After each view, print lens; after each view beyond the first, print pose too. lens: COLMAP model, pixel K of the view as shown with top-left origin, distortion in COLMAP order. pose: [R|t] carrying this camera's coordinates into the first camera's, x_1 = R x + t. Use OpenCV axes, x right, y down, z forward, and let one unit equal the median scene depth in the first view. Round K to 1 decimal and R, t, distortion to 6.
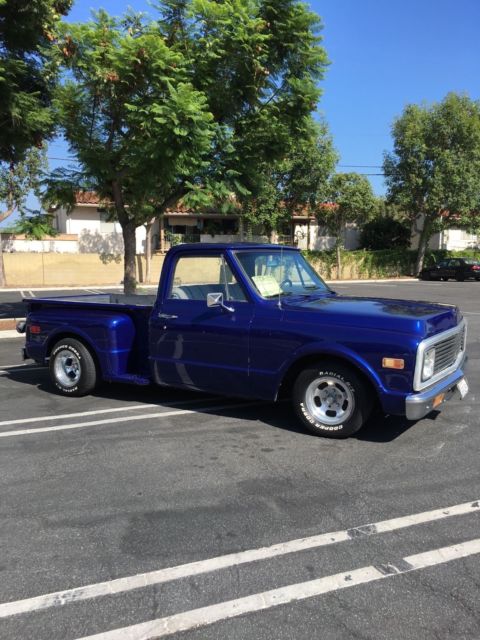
lens RADIAL K [[546.3, 0, 242.1], [0, 546.3, 311.6], [0, 0, 1]] dist [0.087625, -0.147719]
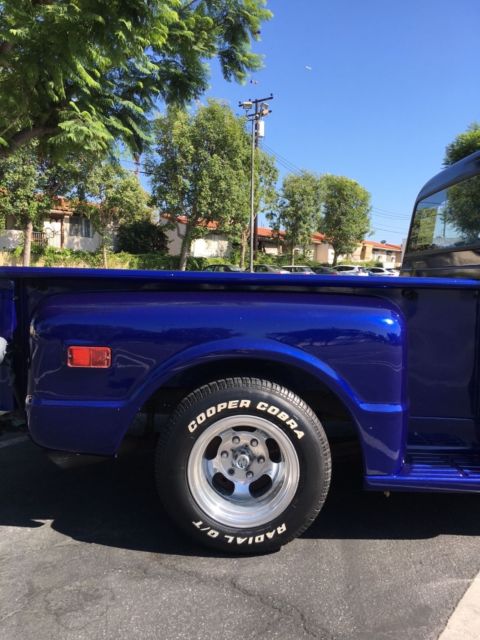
lens RADIAL K [[542.1, 0, 240.0], [0, 542.1, 320.0], [0, 0, 1]] dist [0.041146, -0.005189]
pose [[0.859681, -0.023505, 0.510290, -0.301757], [0.025632, 0.999667, 0.002866, 0.008092], [-0.510187, 0.010615, 0.859998, 0.452957]]
